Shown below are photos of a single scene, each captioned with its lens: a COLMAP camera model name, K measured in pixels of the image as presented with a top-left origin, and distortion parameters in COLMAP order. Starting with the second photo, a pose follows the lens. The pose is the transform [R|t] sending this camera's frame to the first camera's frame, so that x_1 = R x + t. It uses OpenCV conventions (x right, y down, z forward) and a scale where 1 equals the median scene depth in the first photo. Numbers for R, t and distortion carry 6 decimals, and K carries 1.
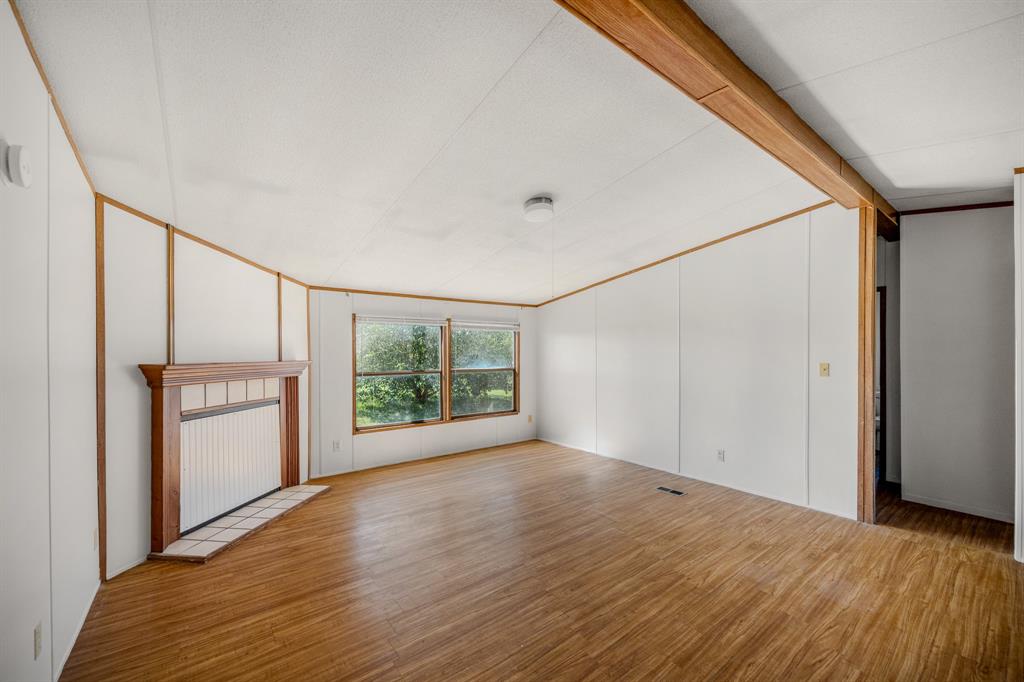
lens RADIAL K [[414.7, 0, 515.9], [0, 414.7, 347.2], [0, 0, 1]] dist [-0.000642, -0.000399]
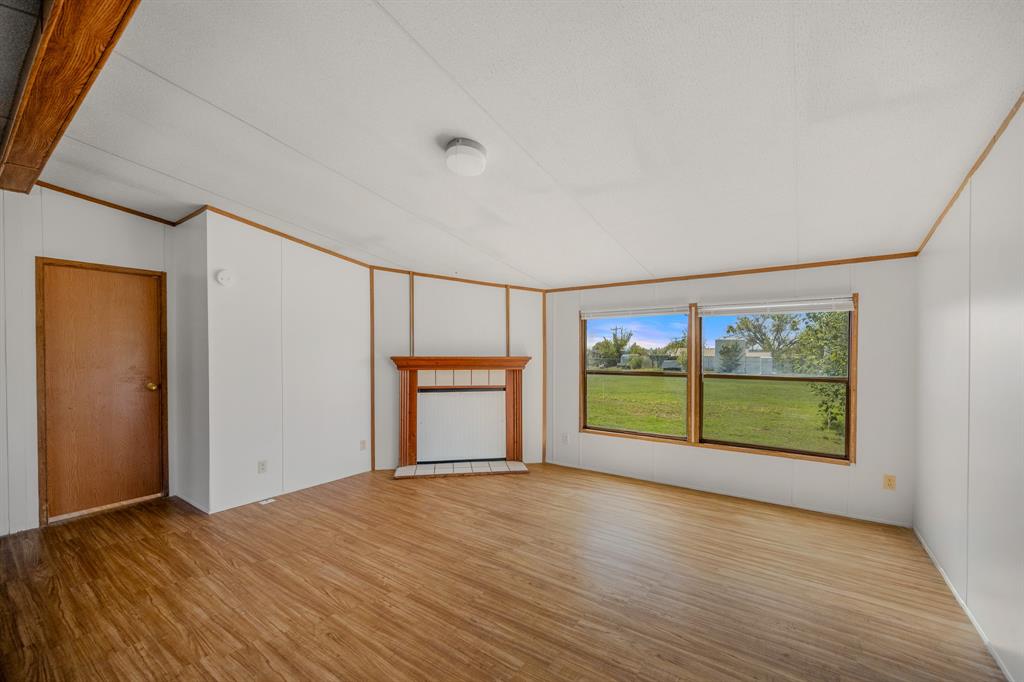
lens RADIAL K [[414.7, 0, 514.3], [0, 414.7, 350.0], [0, 0, 1]] dist [-0.000642, -0.000399]
pose [[0.273441, 0.001379, -0.961888, 0.711402], [0.010762, 0.999932, 0.004493, 0.009546], [0.961829, -0.011580, 0.273407, 0.778787]]
